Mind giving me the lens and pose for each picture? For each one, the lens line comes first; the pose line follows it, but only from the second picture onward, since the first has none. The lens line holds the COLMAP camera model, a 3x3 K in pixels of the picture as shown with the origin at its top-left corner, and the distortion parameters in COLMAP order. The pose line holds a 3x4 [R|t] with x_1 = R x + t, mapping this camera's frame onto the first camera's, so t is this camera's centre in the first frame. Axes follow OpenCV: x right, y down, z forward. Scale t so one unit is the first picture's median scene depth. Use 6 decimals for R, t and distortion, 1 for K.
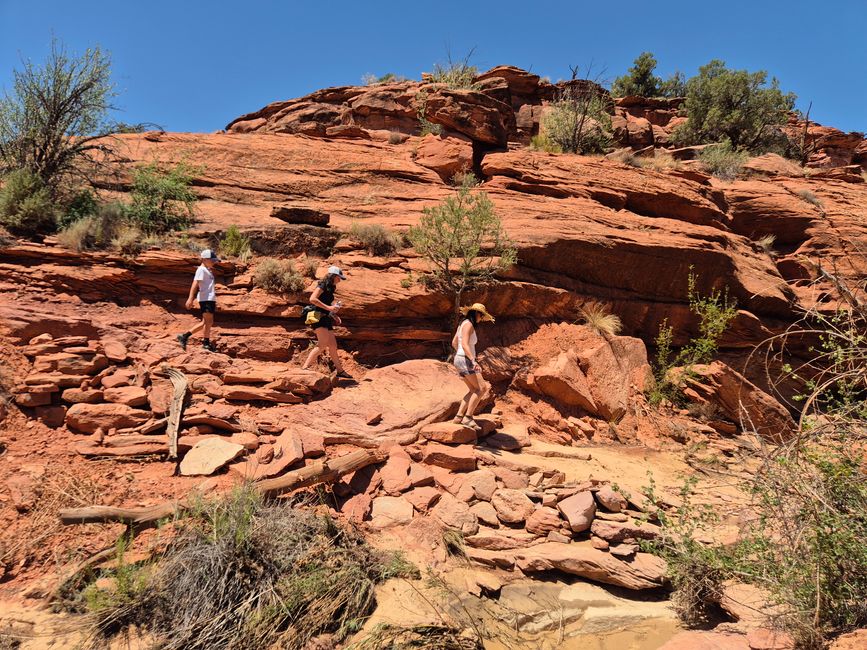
lens RADIAL K [[612.6, 0, 433.5], [0, 612.6, 325.0], [0, 0, 1]] dist [0.103918, -0.076626]
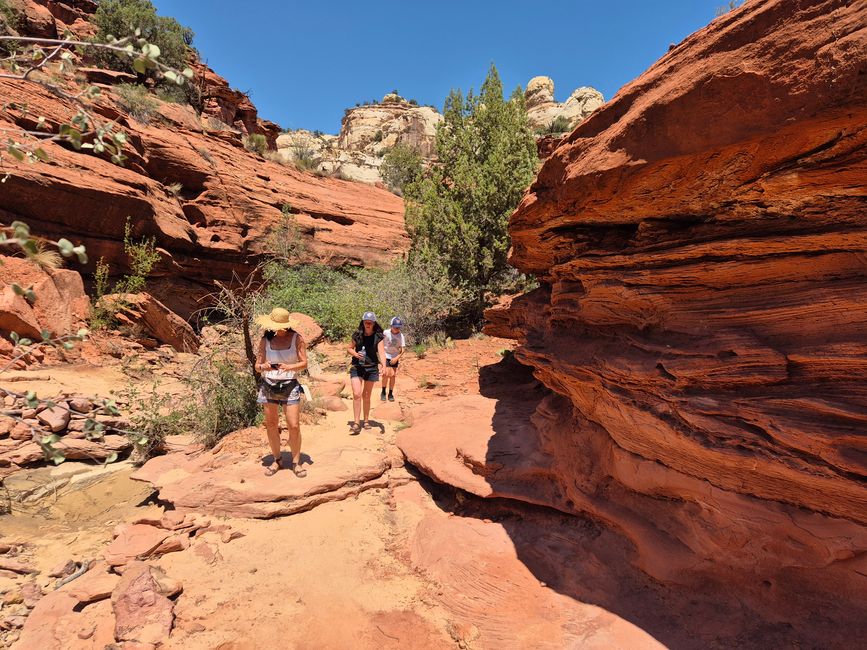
lens RADIAL K [[623.1, 0, 433.5], [0, 623.1, 325.0], [0, 0, 1]] dist [-0.002612, -0.005064]
pose [[0.624026, -0.050957, 0.779740, -0.175987], [-0.066408, 0.990803, 0.117897, -0.066324], [-0.778576, -0.125351, 0.614903, -0.262325]]
